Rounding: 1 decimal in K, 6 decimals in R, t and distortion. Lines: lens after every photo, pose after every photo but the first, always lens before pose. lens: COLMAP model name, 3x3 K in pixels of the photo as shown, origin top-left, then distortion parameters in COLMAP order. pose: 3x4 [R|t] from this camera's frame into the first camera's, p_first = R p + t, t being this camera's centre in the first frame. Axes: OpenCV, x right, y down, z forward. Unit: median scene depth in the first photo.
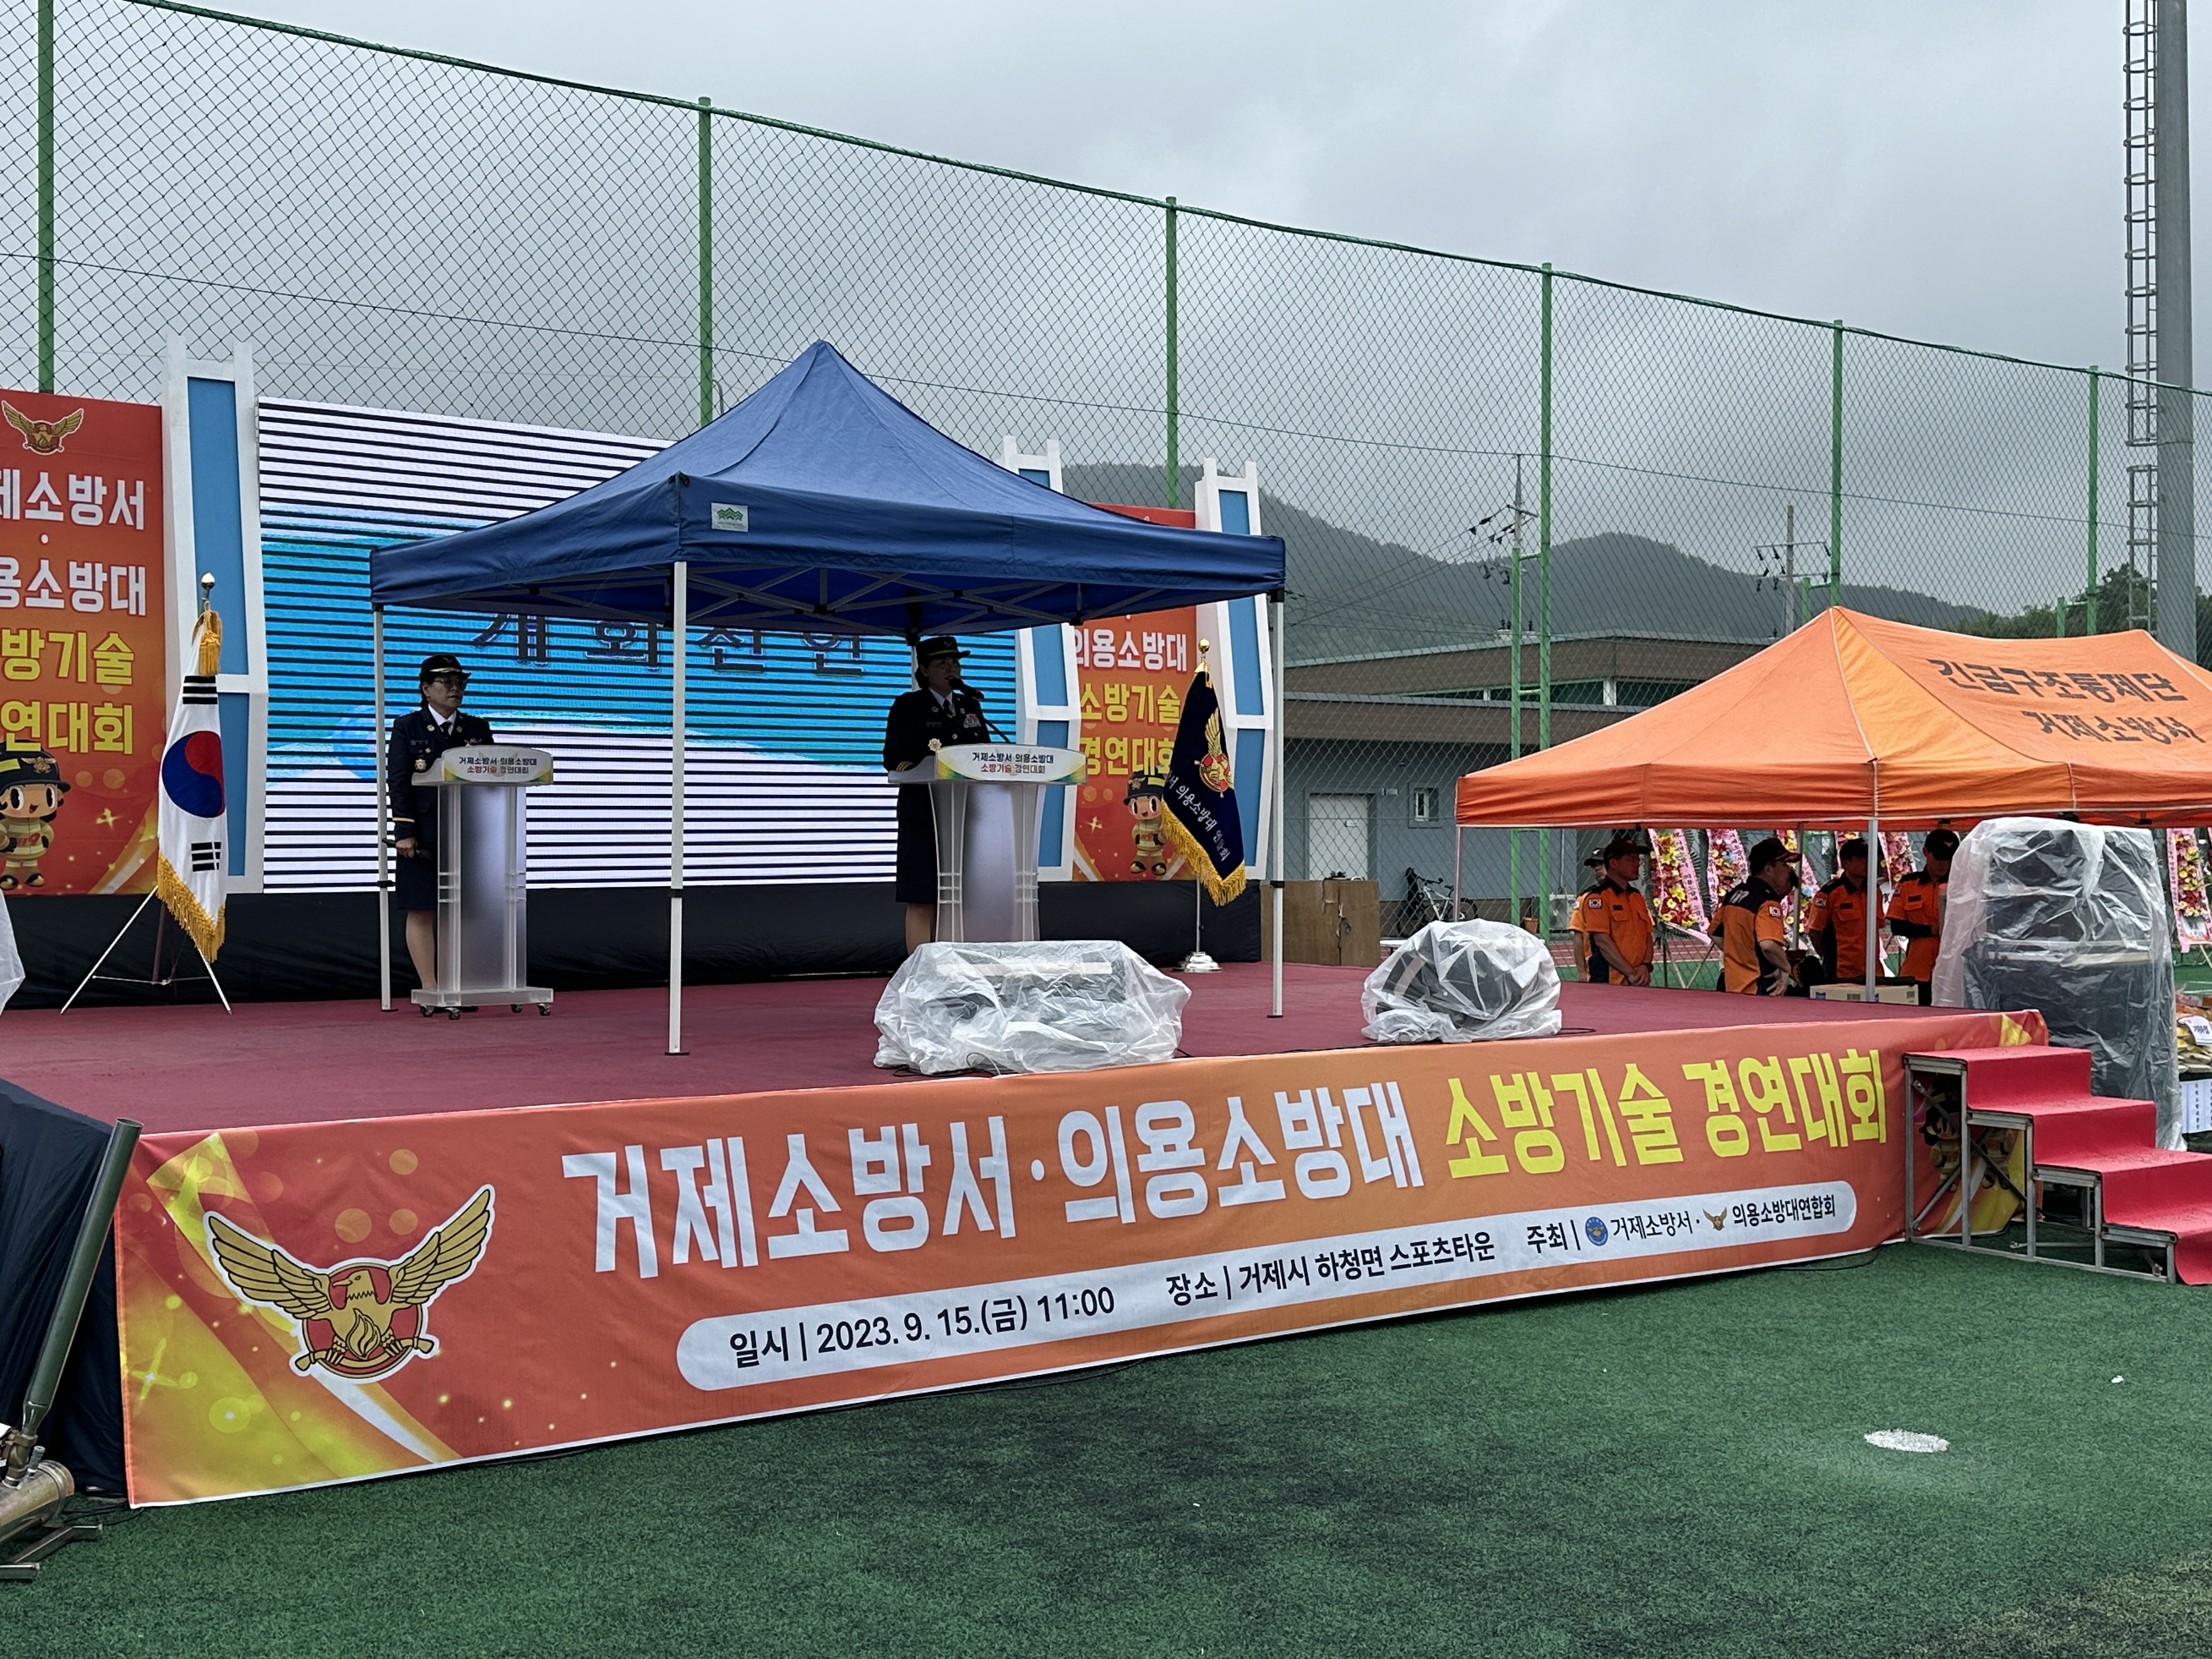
lens RADIAL K [[2325.1, 0, 1112.6], [0, 2325.1, 823.3], [0, 0, 1]] dist [0.068925, 0.000000]
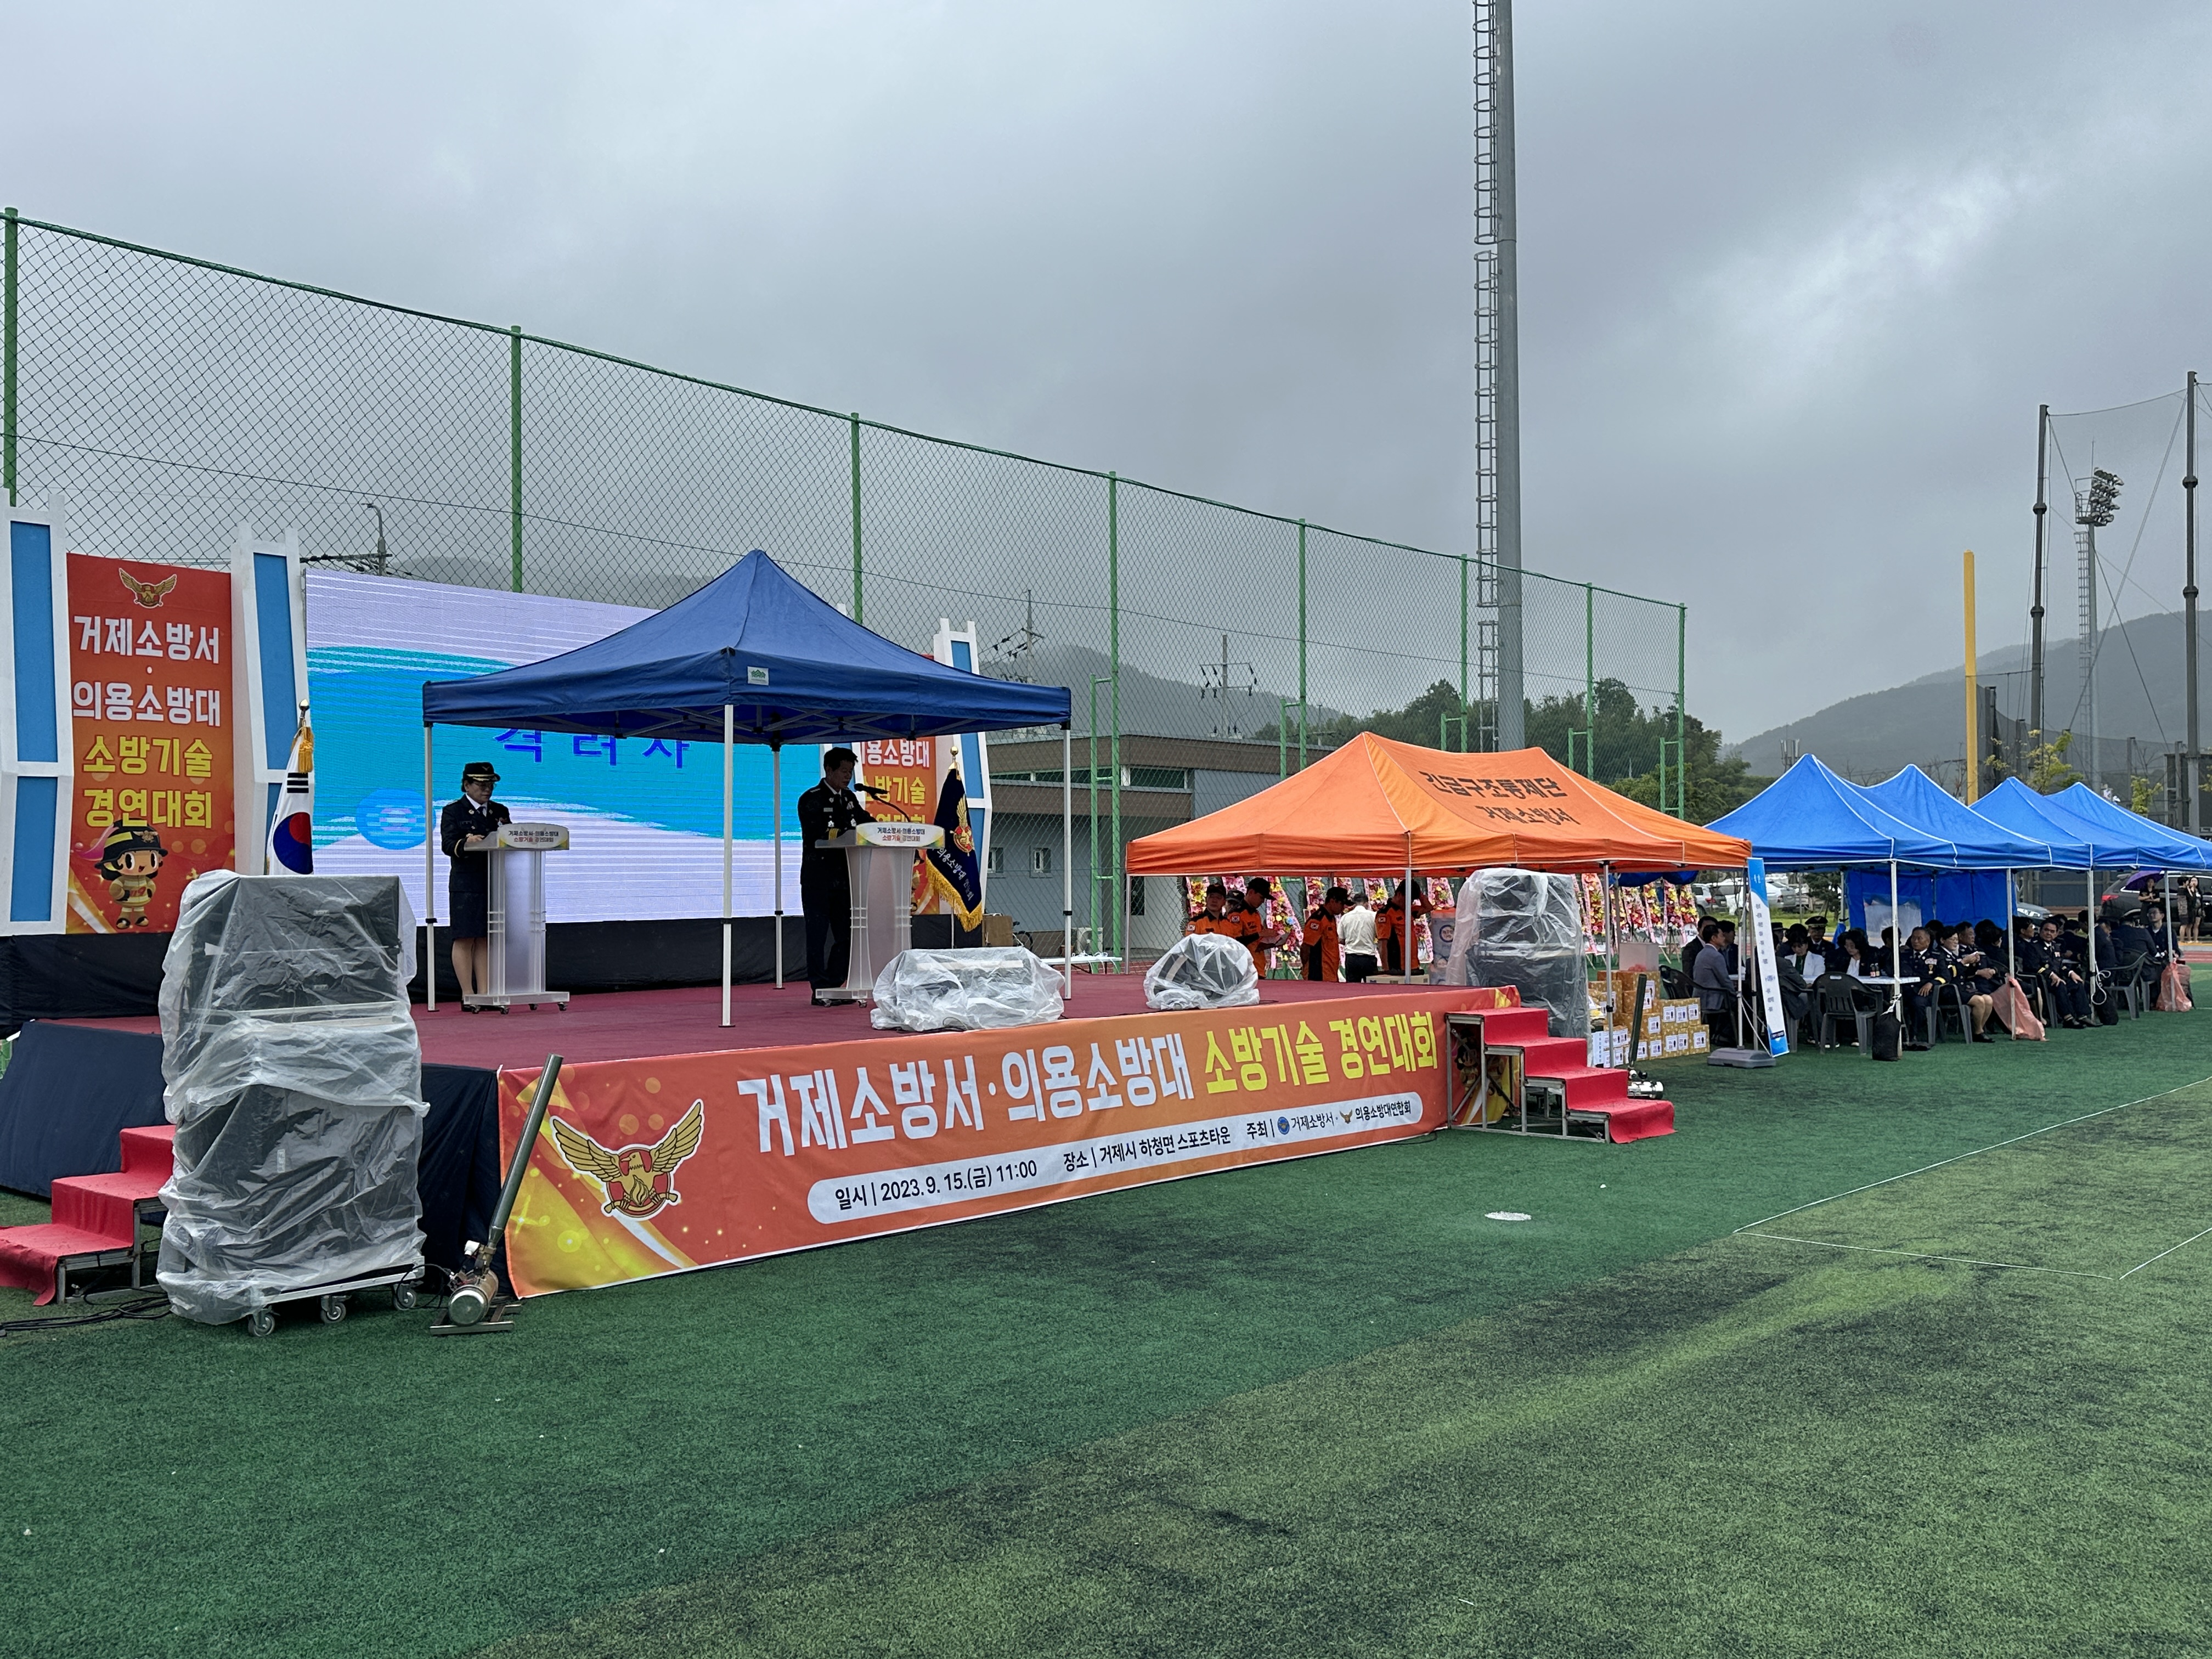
lens RADIAL K [[1936.5, 0, 1095.3], [0, 1936.5, 834.9], [0, 0, 1]] dist [0.053422, -0.025161]
pose [[0.972204, -0.001120, 0.234134, -0.199017], [0.006049, 0.999775, -0.020336, 0.000549], [-0.234058, 0.021187, 0.971992, -0.234524]]
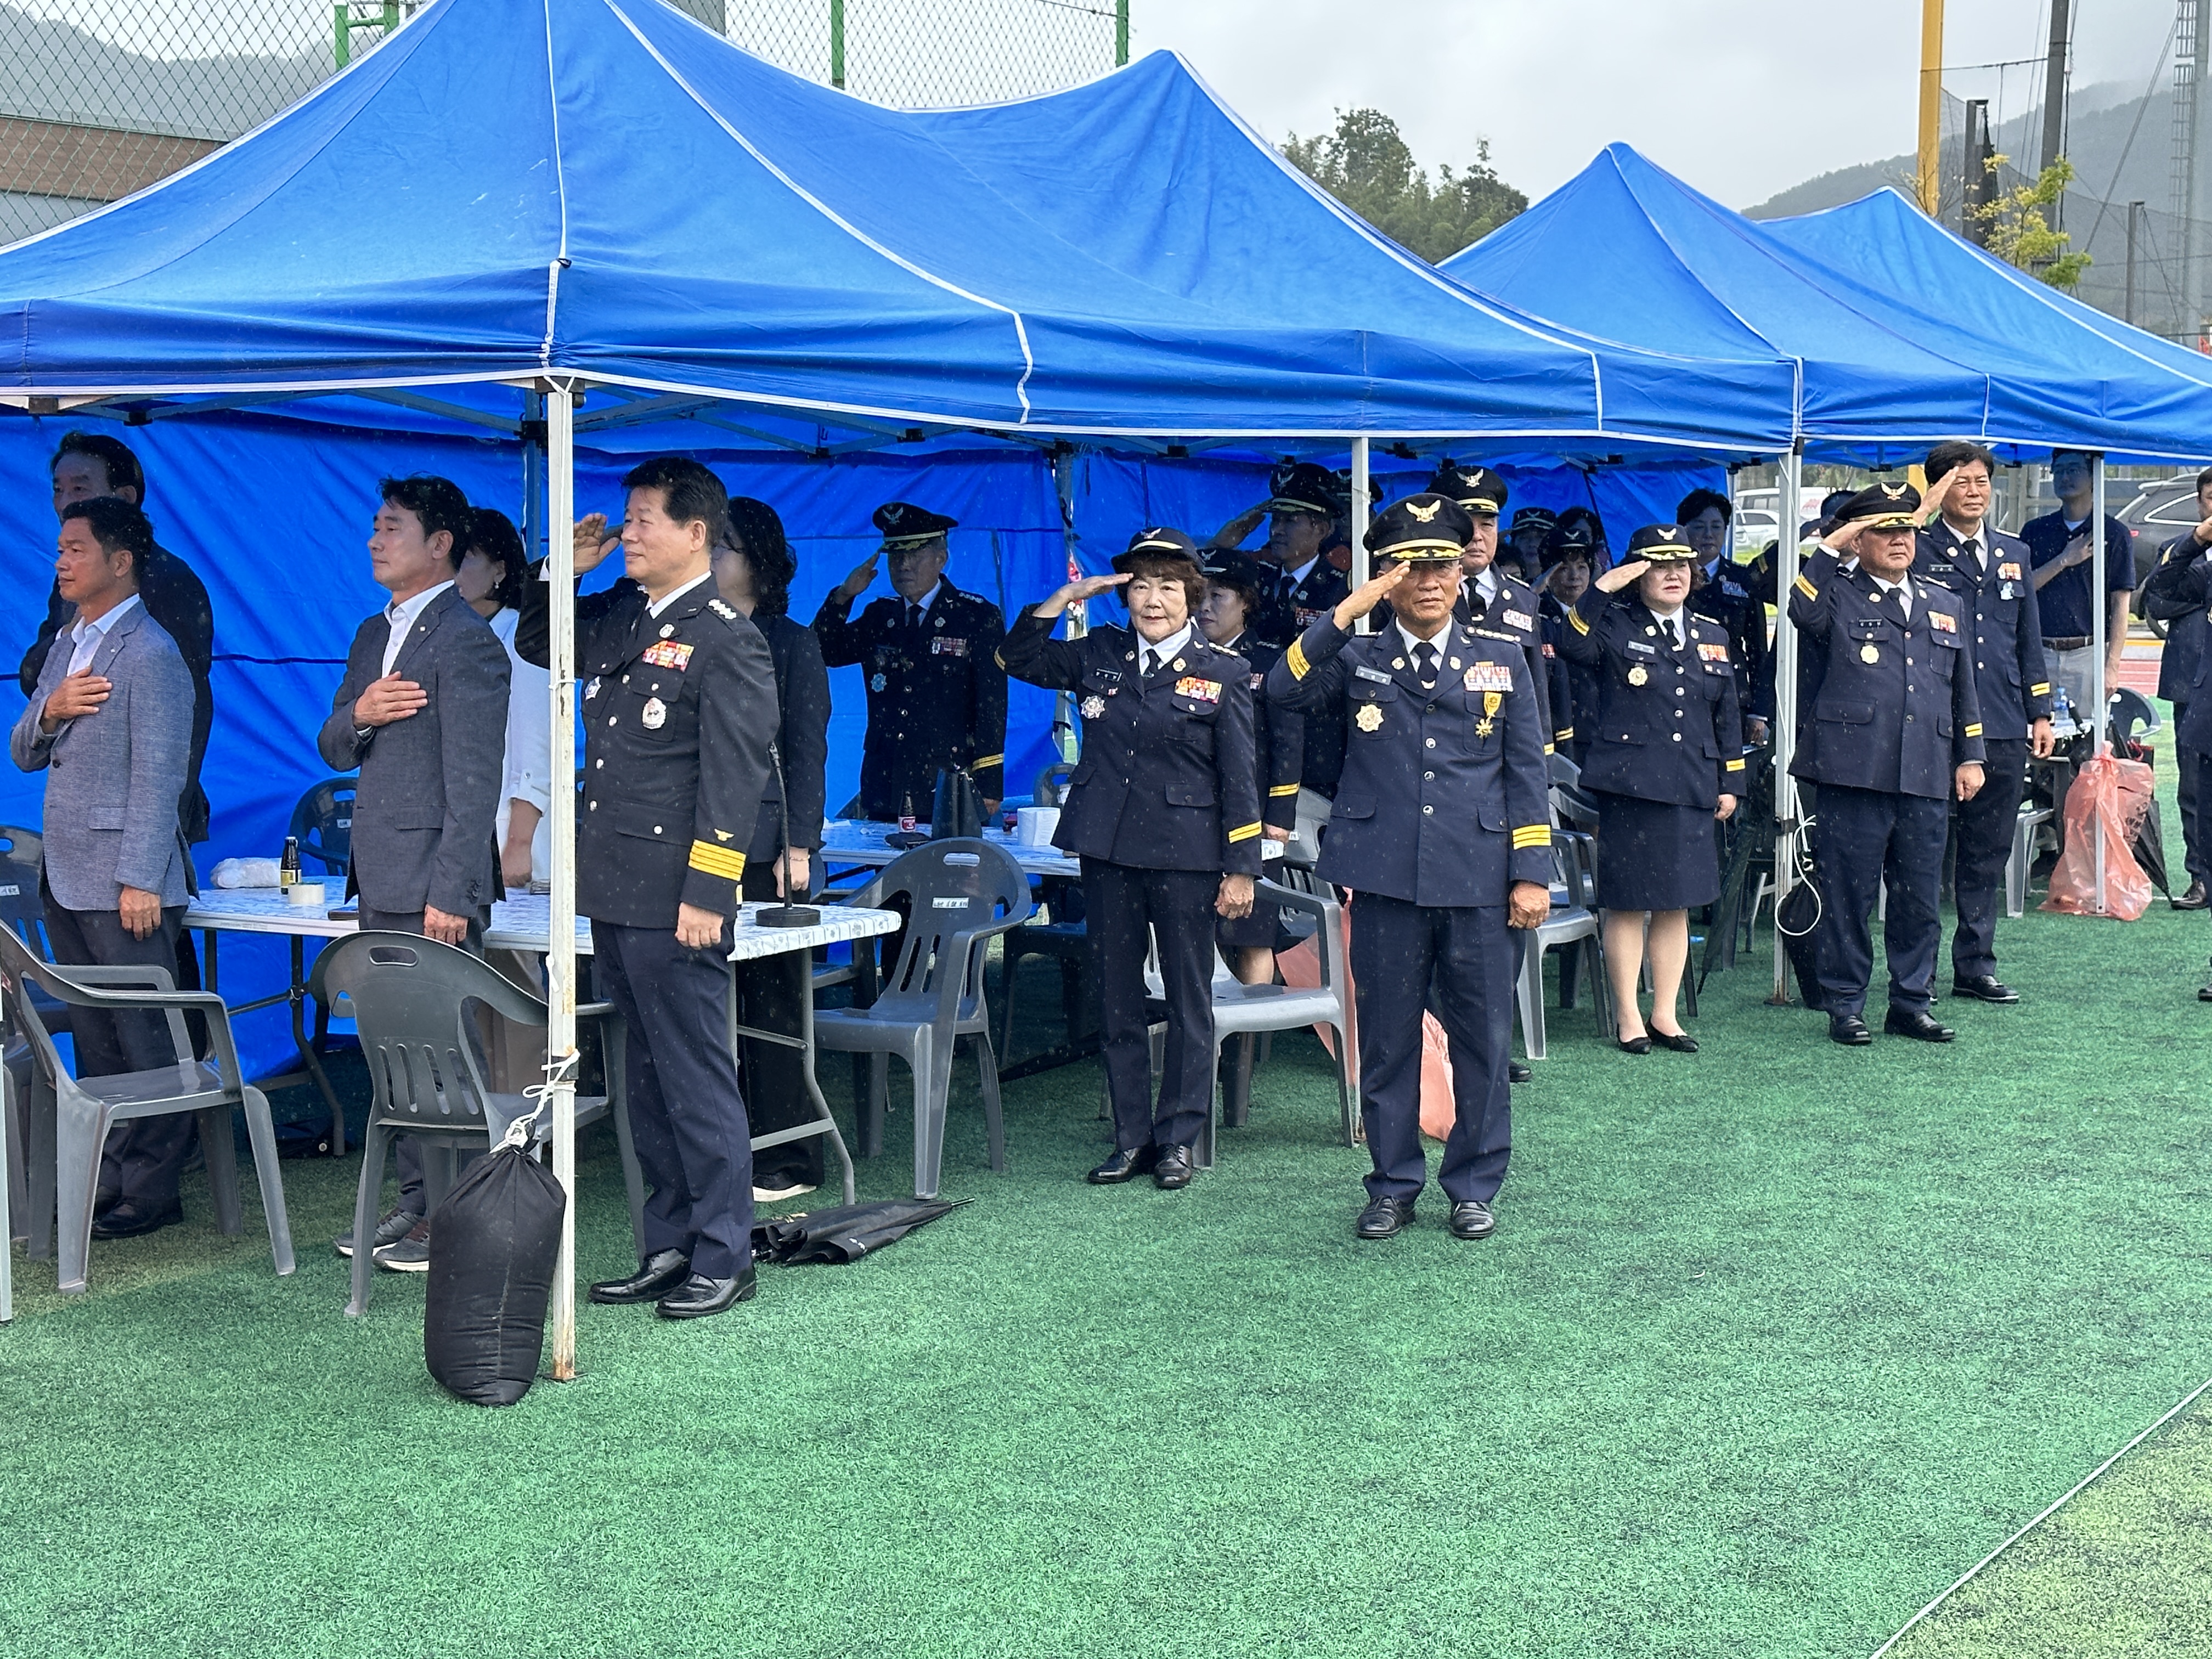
lens RADIAL K [[3625.8, 0, 1113.8], [0, 3625.8, 834.8], [0, 0, 1]] dist [0.121187, 0.000000]
pose [[0.914619, -0.038100, 0.402518, 0.591402], [-0.000979, 0.995339, 0.096437, 0.008692], [-0.404316, -0.088597, 0.910318, 0.531789]]
